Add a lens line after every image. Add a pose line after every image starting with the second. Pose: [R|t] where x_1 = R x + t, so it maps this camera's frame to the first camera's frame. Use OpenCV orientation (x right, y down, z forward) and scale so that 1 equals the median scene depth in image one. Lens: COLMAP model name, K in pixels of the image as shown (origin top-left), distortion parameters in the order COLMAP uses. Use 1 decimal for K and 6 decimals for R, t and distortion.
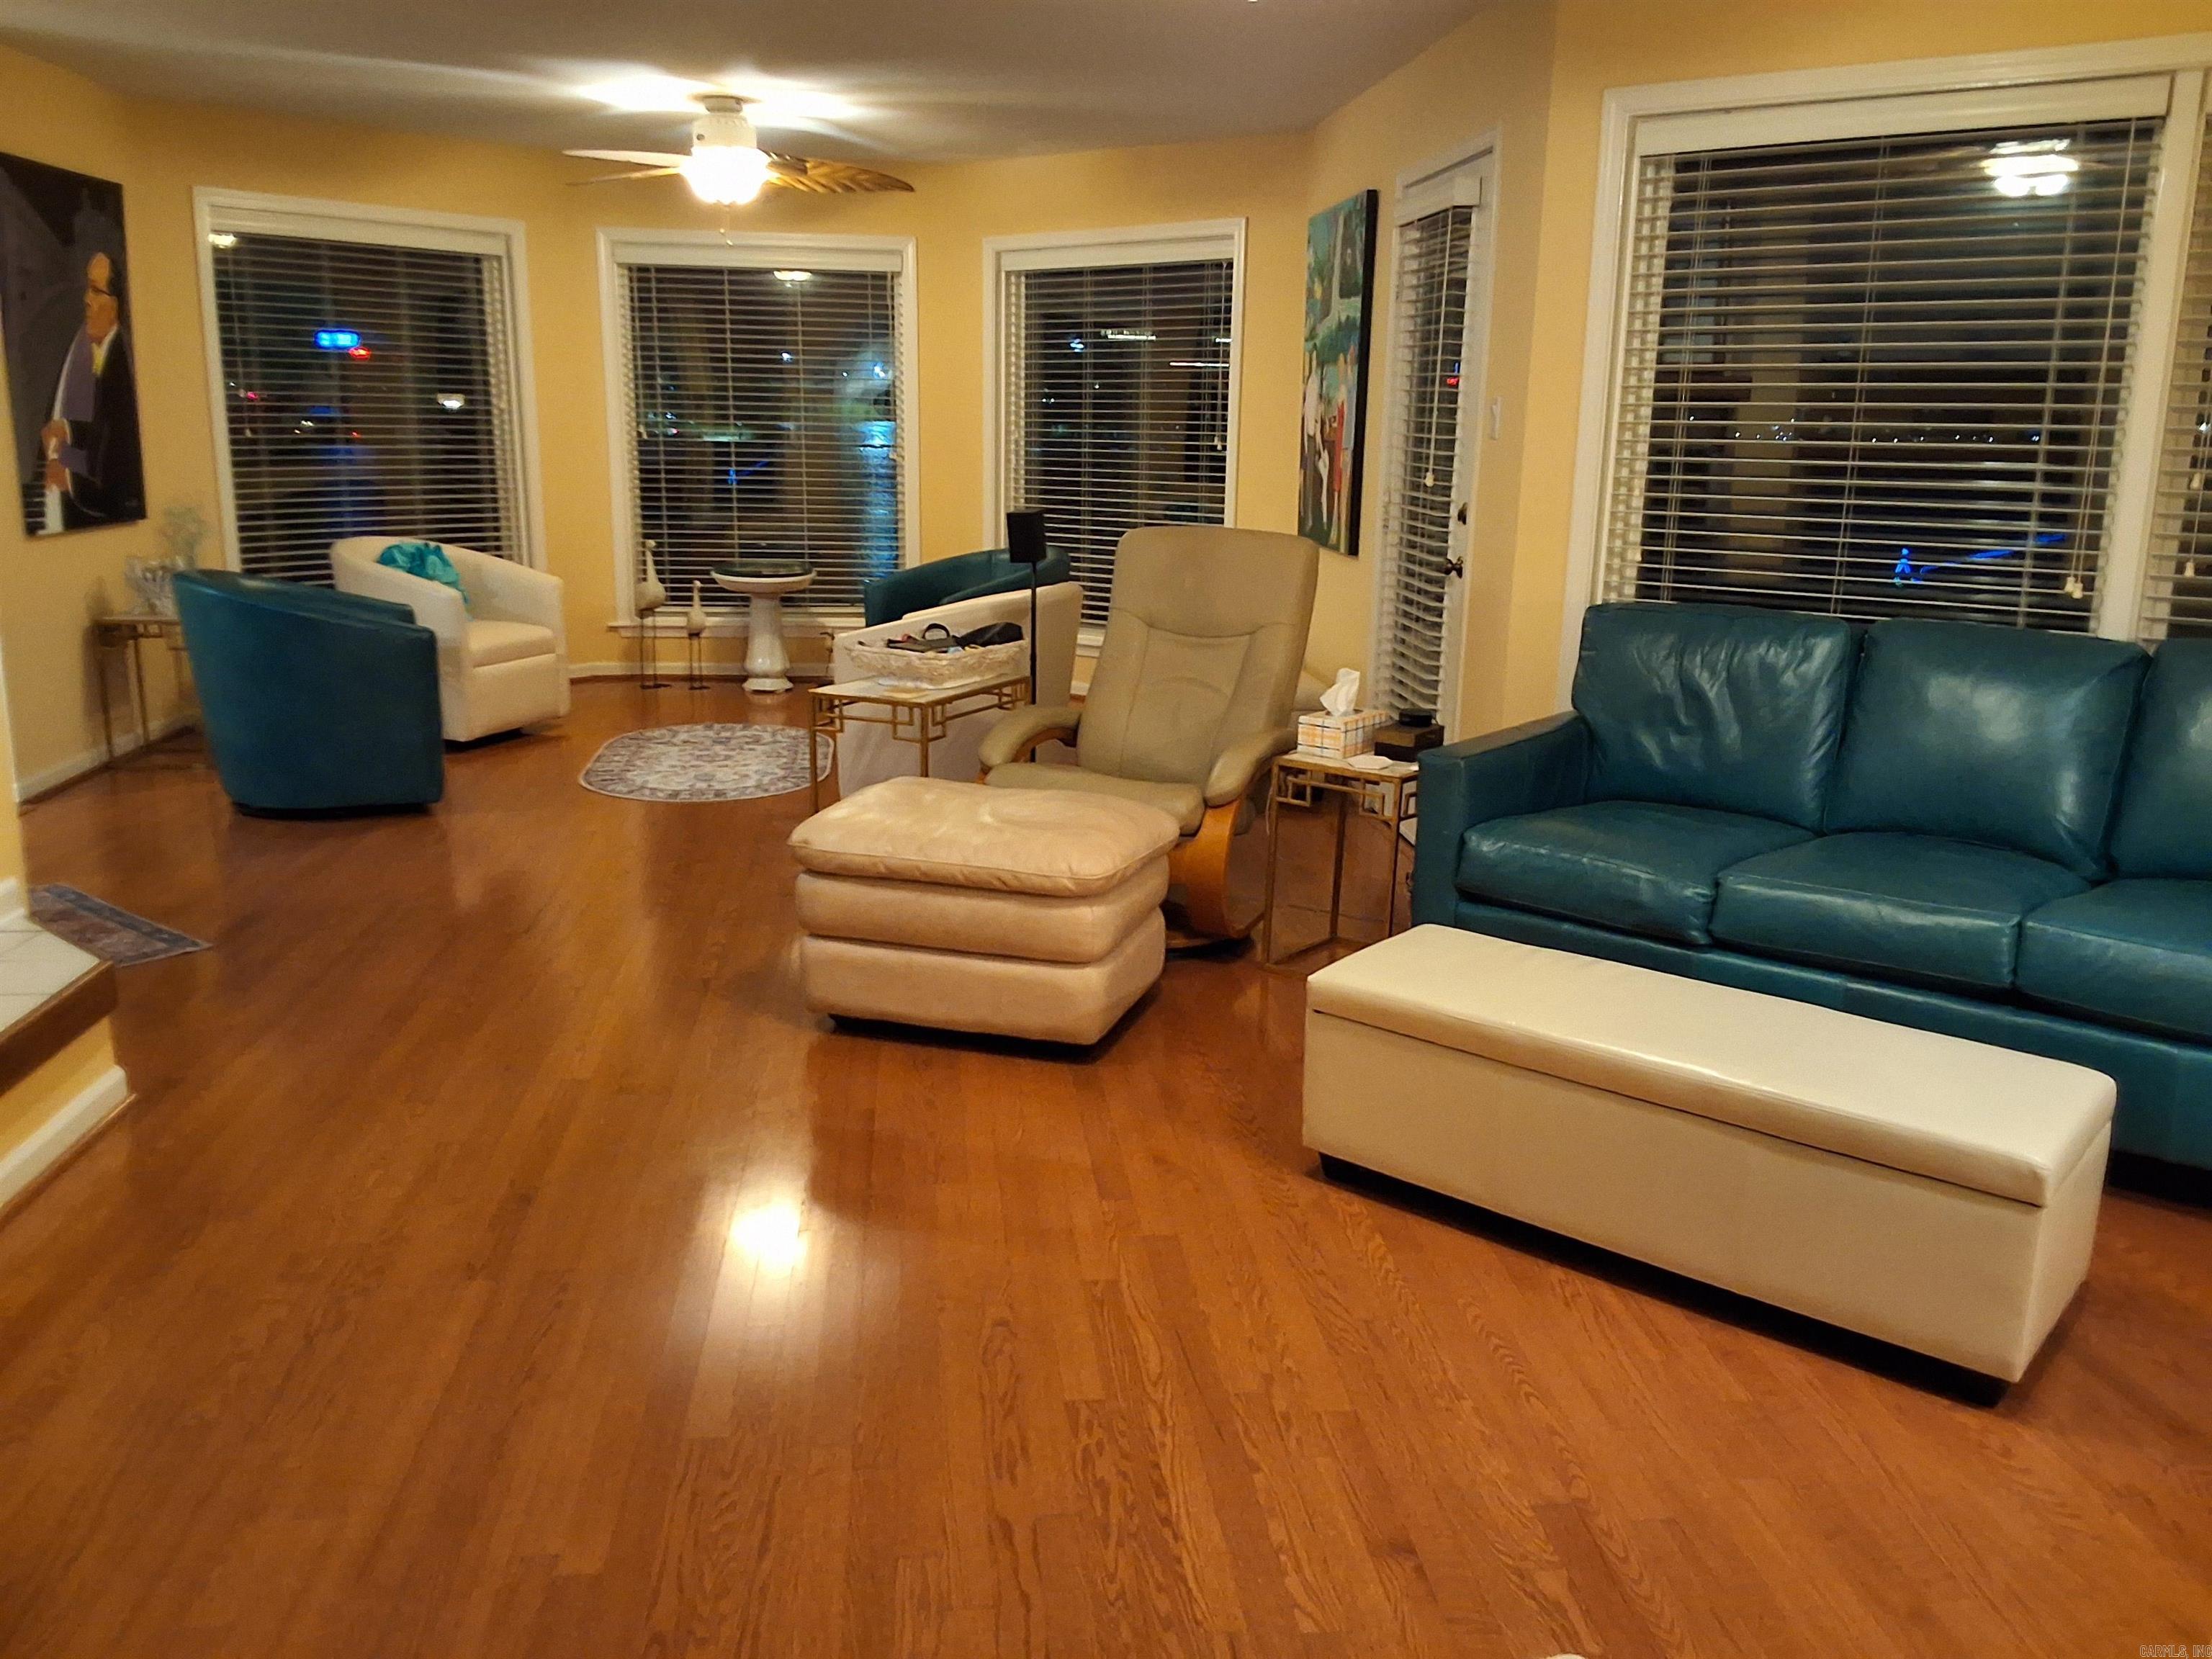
lens RADIAL K [[1755.1, 0, 1102.8], [0, 1755.1, 798.8], [0, 0, 1]] dist [0.165837, -0.354430]
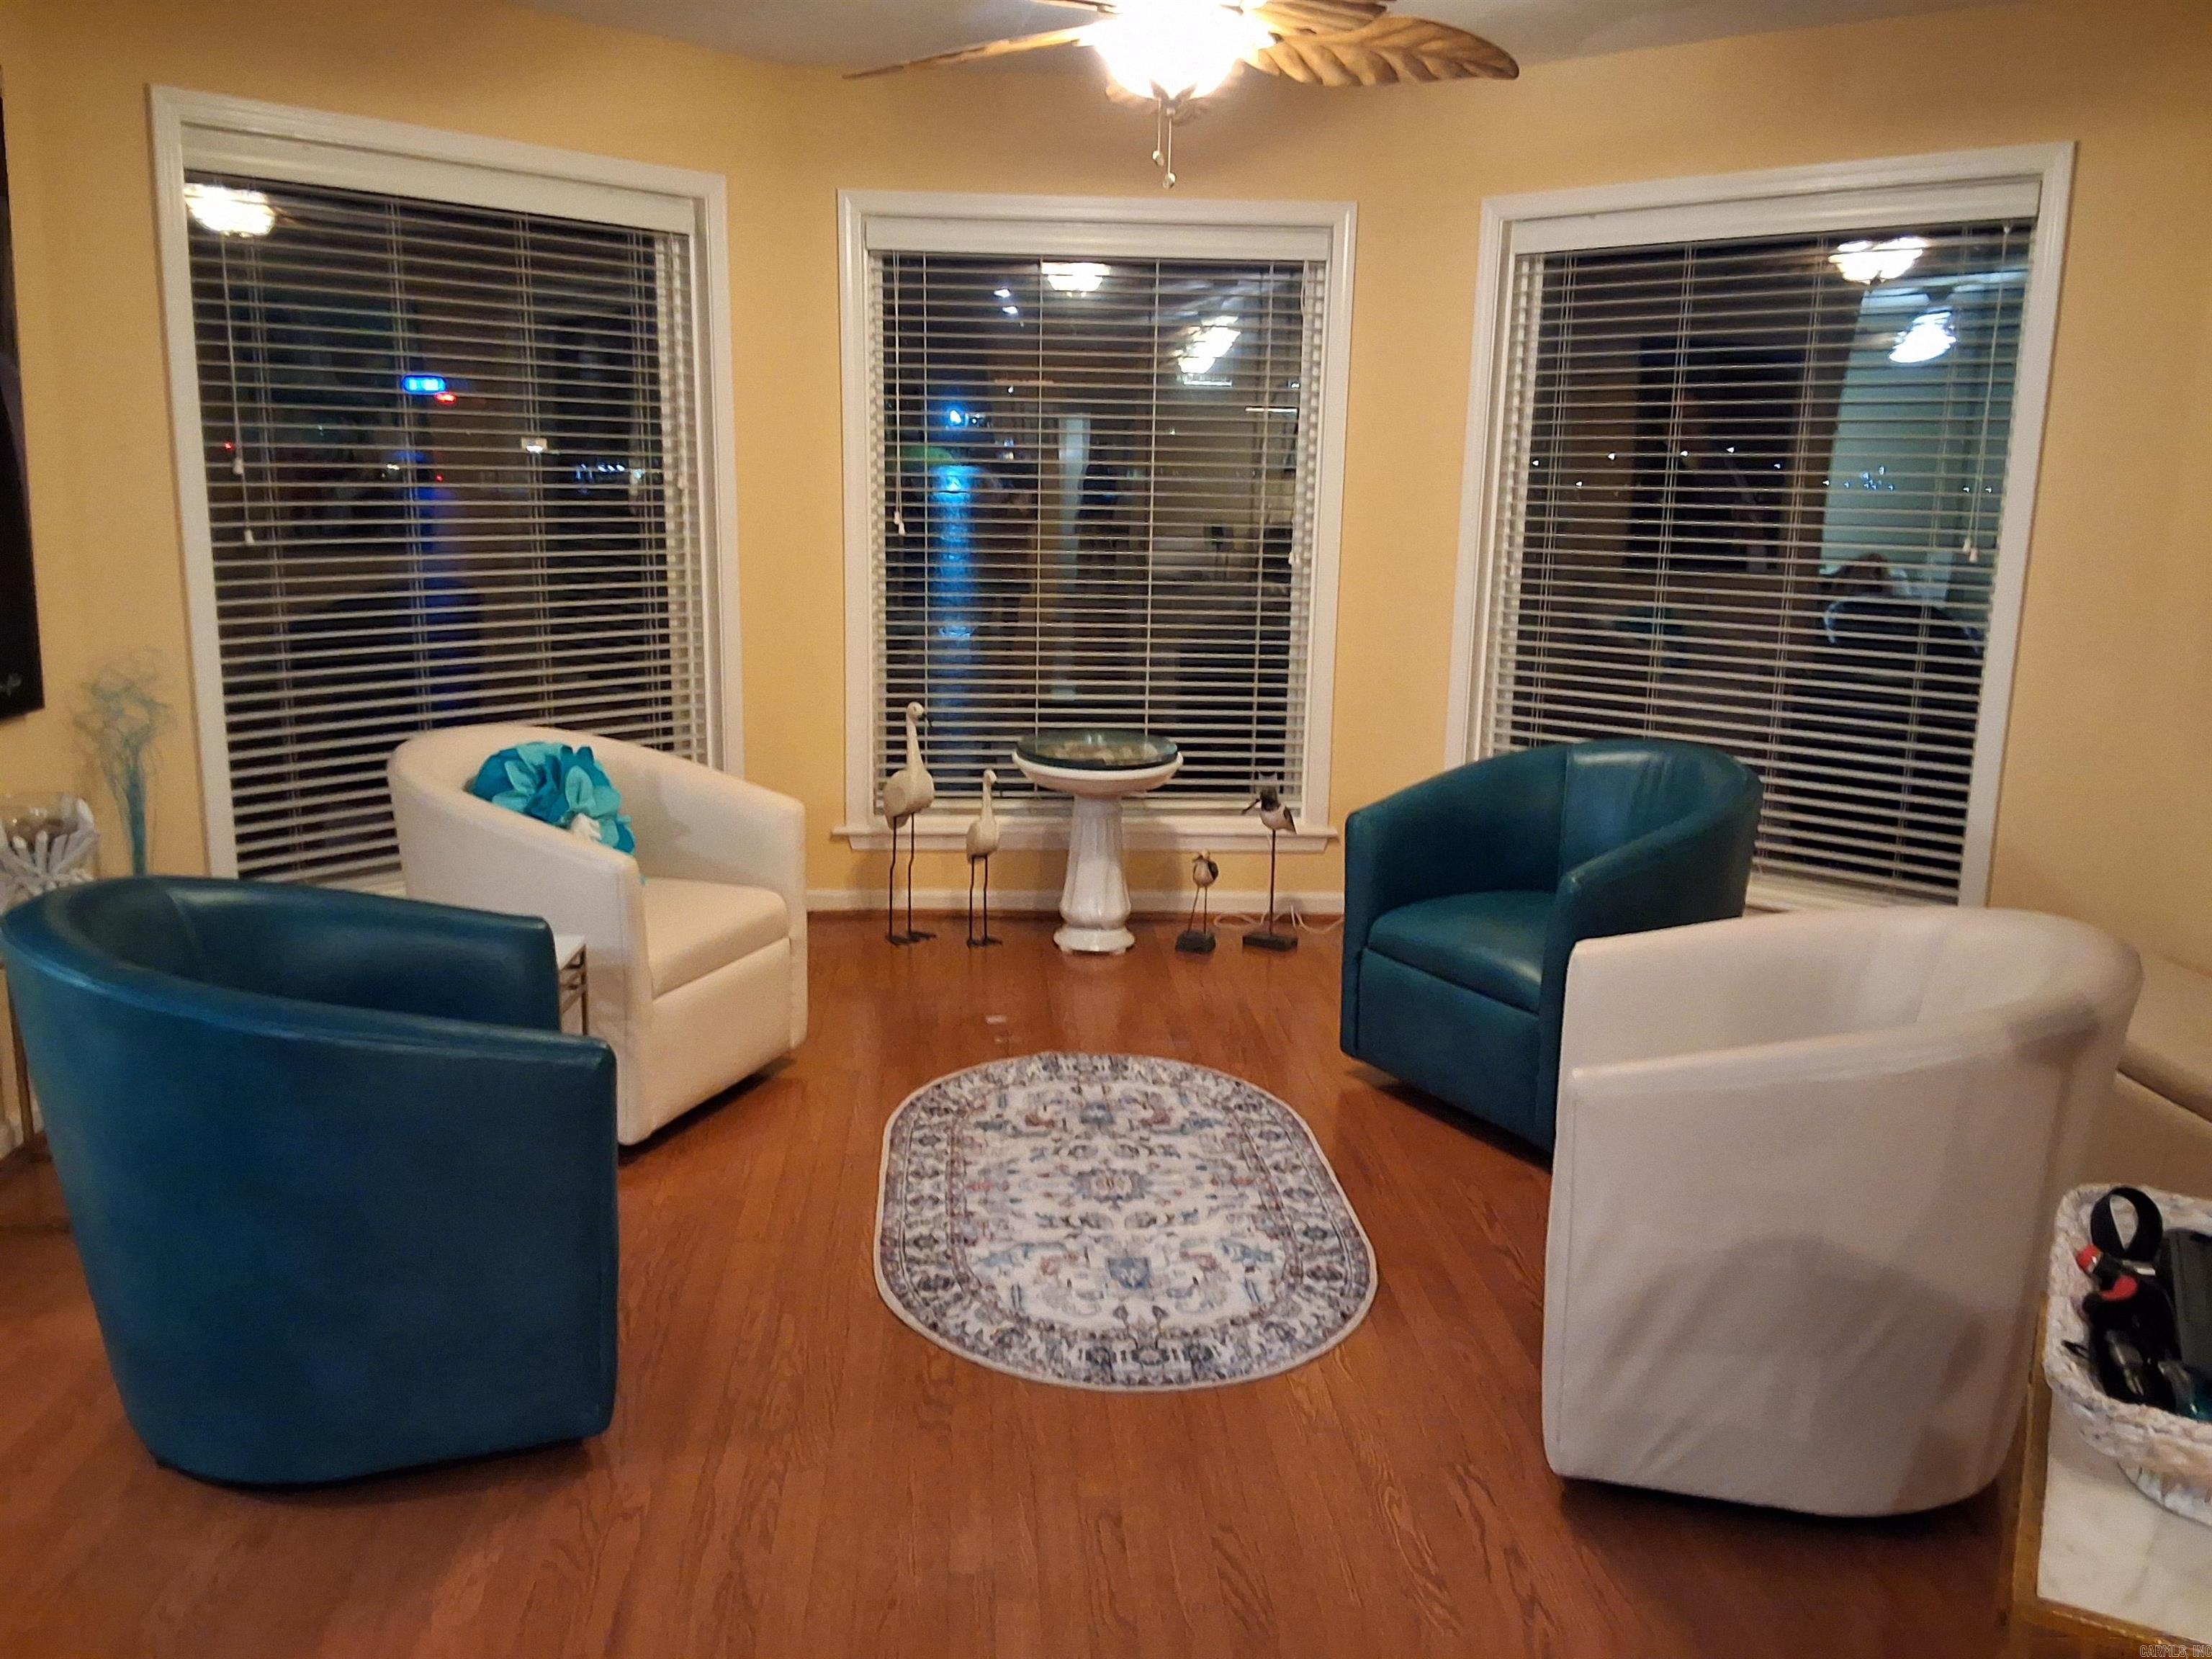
lens RADIAL K [[1778.2, 0, 1098.2], [0, 1778.2, 805.1], [0, 0, 1]] dist [0.097303, -0.162133]
pose [[0.999054, 0.010274, -0.042248, -0.168811], [-0.011210, 0.999695, -0.021986, -0.099883], [0.042009, 0.022439, 0.998865, 0.403788]]
